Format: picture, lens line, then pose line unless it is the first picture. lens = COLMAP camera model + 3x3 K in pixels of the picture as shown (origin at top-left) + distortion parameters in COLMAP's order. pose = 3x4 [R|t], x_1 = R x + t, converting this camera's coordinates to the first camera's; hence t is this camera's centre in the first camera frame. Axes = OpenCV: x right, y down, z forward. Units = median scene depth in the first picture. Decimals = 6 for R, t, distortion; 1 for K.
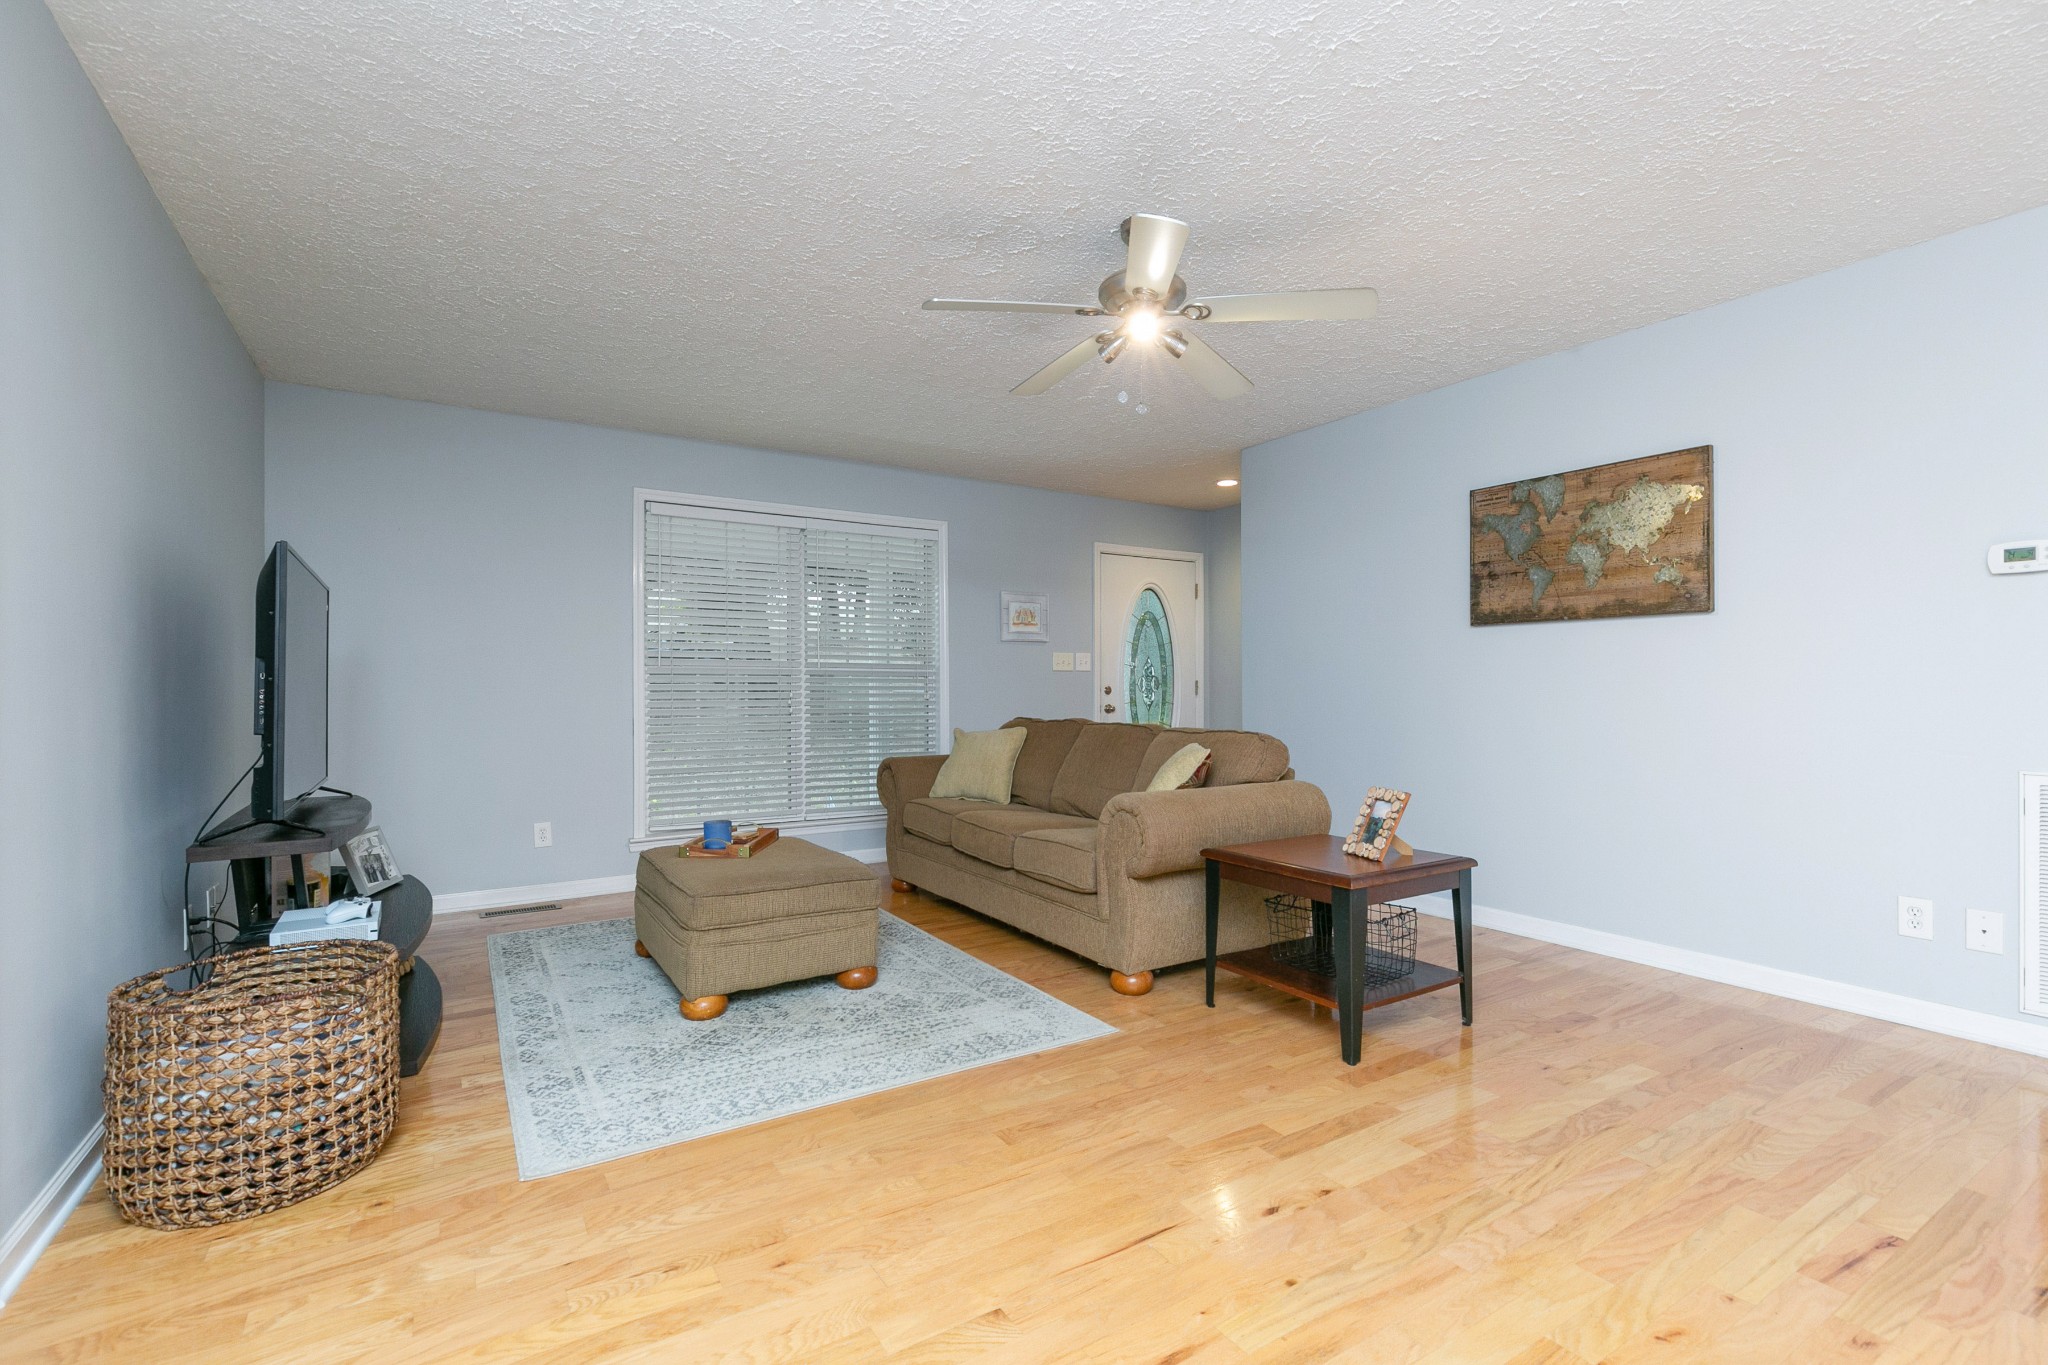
lens RADIAL K [[924.5, 0, 1011.2], [0, 924.5, 690.3], [0, 0, 1]] dist [0.003545, -0.000325]
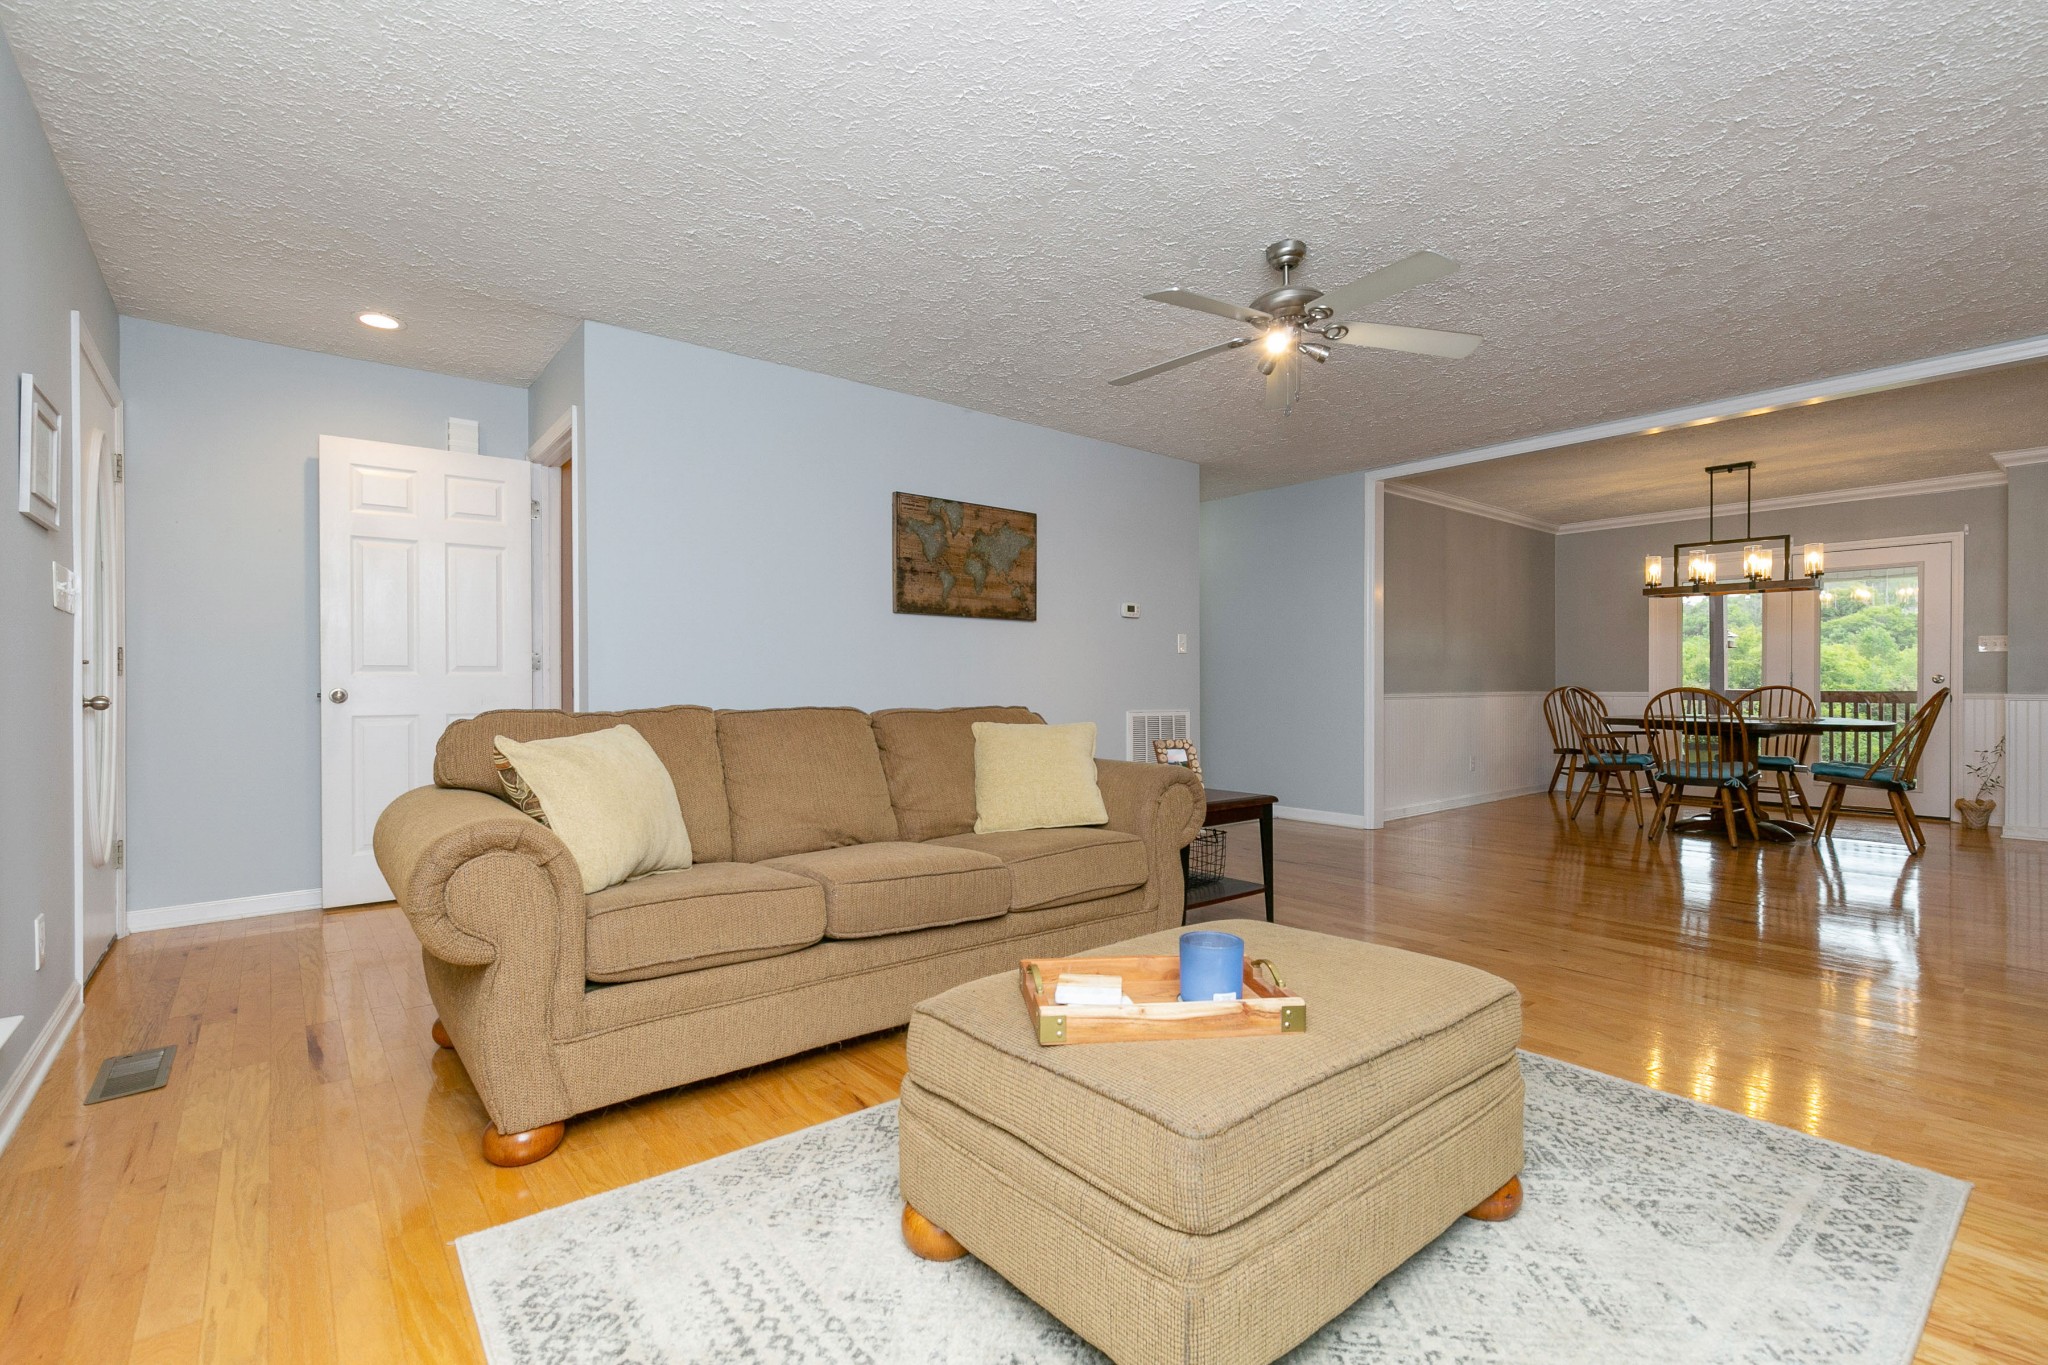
lens RADIAL K [[924.5, 0, 1033.1], [0, 924.5, 686.6], [0, 0, 1]] dist [0.003545, -0.000325]
pose [[-0.143691, 0.002230, 0.989620, -0.680493], [0.002670, 0.999995, -0.001865, 0.024515], [-0.989619, 0.002374, -0.143697, 1.070747]]
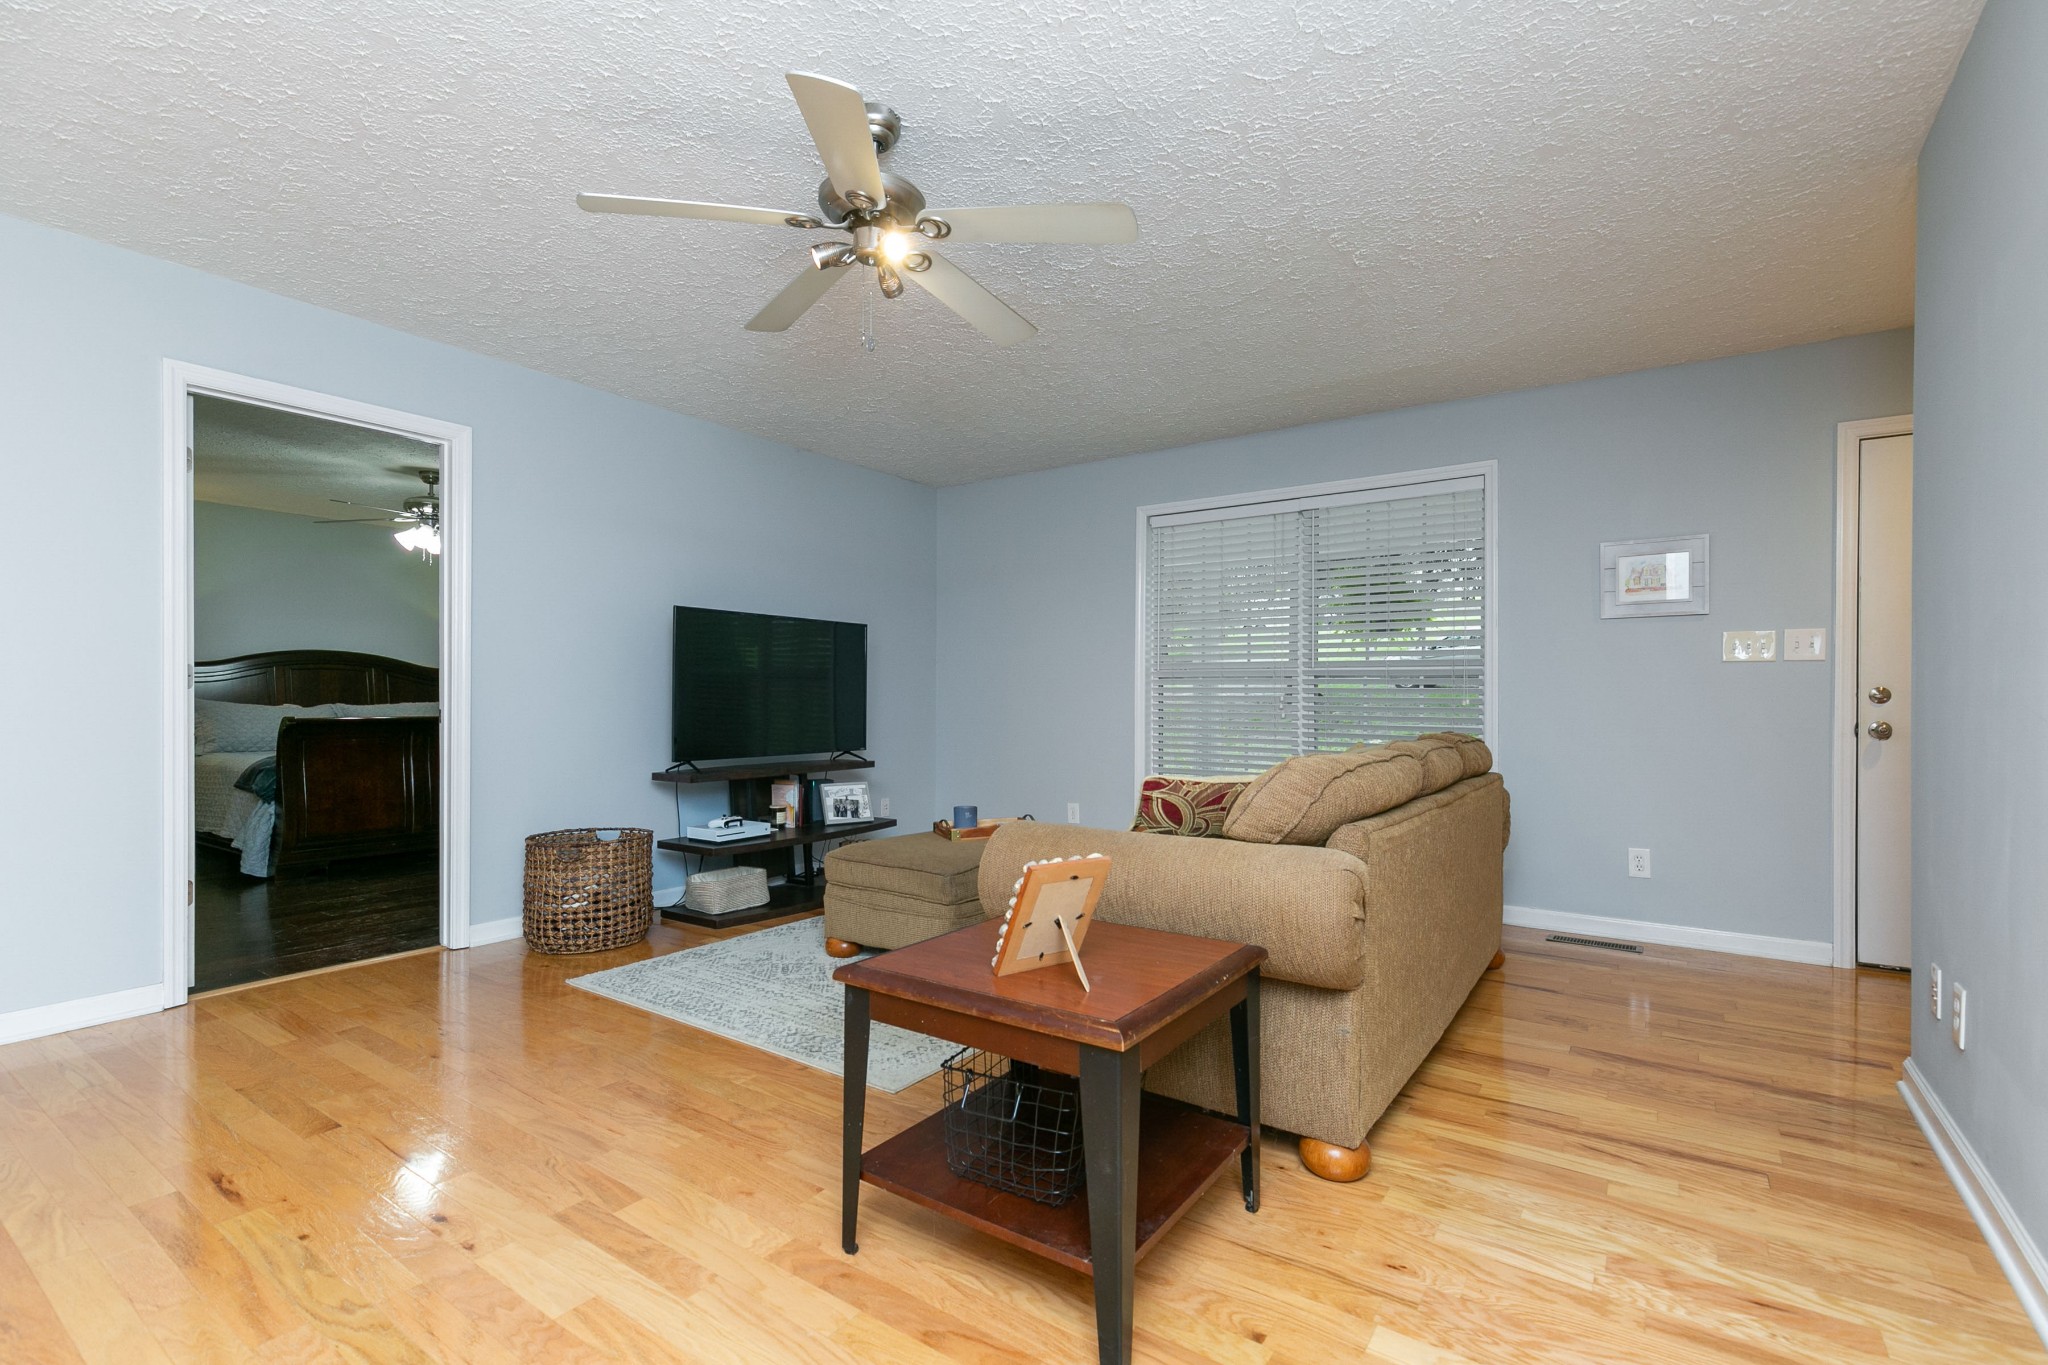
lens RADIAL K [[924.5, 0, 1013.5], [0, 924.5, 694.6], [0, 0, 1]] dist [0.003545, -0.000325]
pose [[0.388238, -0.002802, -0.921555, 0.688410], [-0.008351, 0.999944, -0.006558, 0.012313], [0.921521, 0.010242, 0.388192, 0.578267]]
